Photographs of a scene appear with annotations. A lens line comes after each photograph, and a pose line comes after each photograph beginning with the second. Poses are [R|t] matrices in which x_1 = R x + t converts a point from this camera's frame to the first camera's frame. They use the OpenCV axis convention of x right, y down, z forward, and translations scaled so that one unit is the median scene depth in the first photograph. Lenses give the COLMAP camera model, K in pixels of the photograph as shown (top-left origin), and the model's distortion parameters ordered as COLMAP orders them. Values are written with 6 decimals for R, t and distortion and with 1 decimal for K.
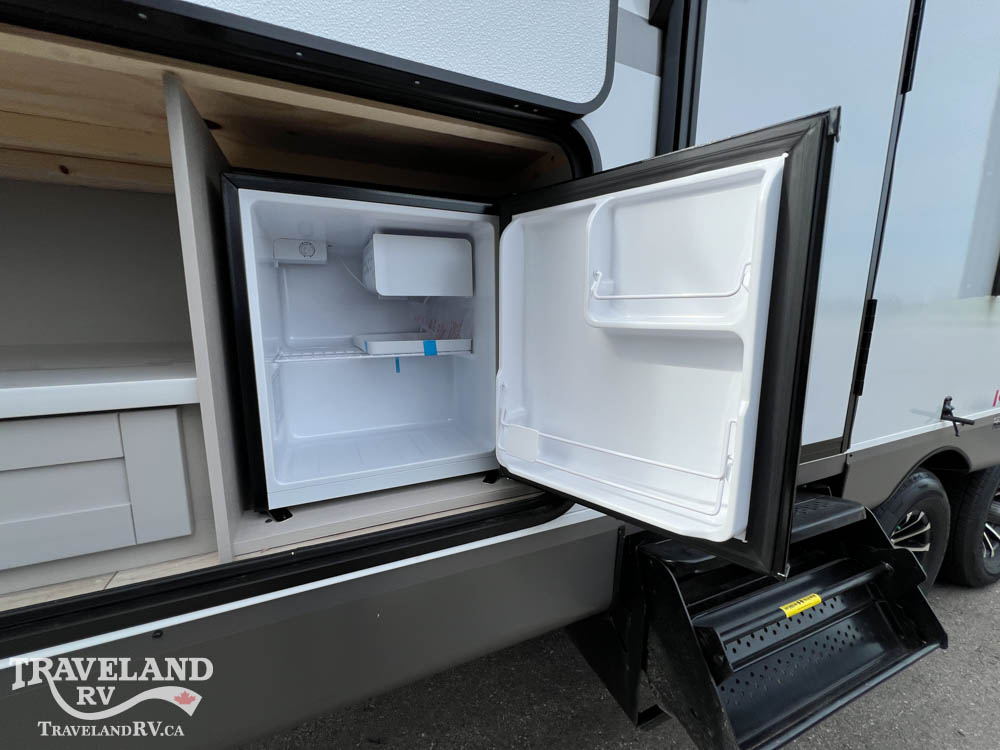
lens RADIAL K [[398.9, 0, 496.9], [0, 398.9, 374.2], [0, 0, 1]] dist [-0.001213, 0.000953]
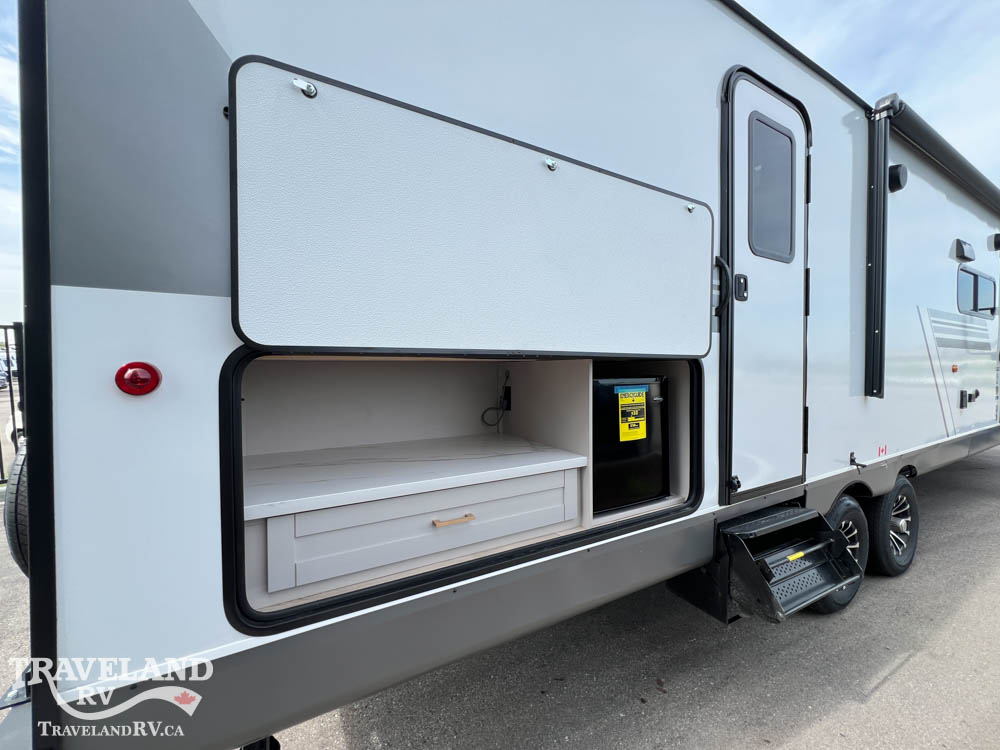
lens RADIAL K [[398.9, 0, 496.8], [0, 398.9, 373.9], [0, 0, 1]] dist [-0.001213, 0.000953]
pose [[0.995899, -0.011242, 0.089775, -0.636097], [0.024493, 0.988699, -0.147901, -0.066143], [-0.087098, 0.149494, 0.984919, -0.698247]]
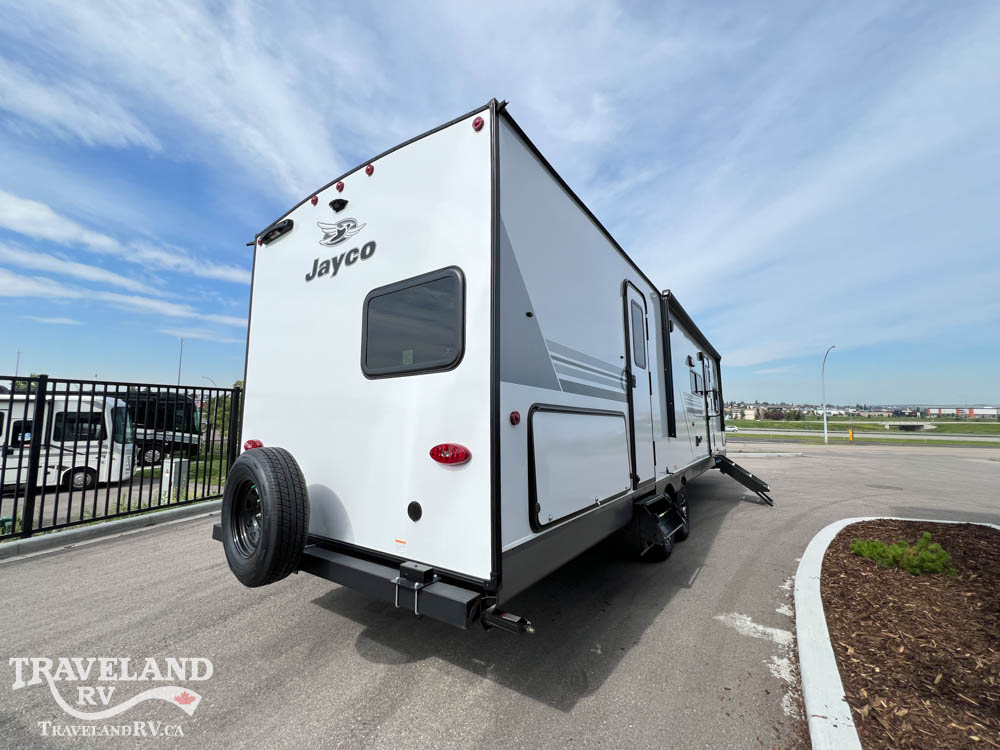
lens RADIAL K [[398.9, 0, 498.4], [0, 398.9, 373.3], [0, 0, 1]] dist [-0.001213, 0.000953]
pose [[0.856256, 0.059608, 0.513102, -1.913012], [0.095136, 0.958129, -0.270069, 0.071249], [-0.507716, 0.280062, 0.814733, -1.281907]]
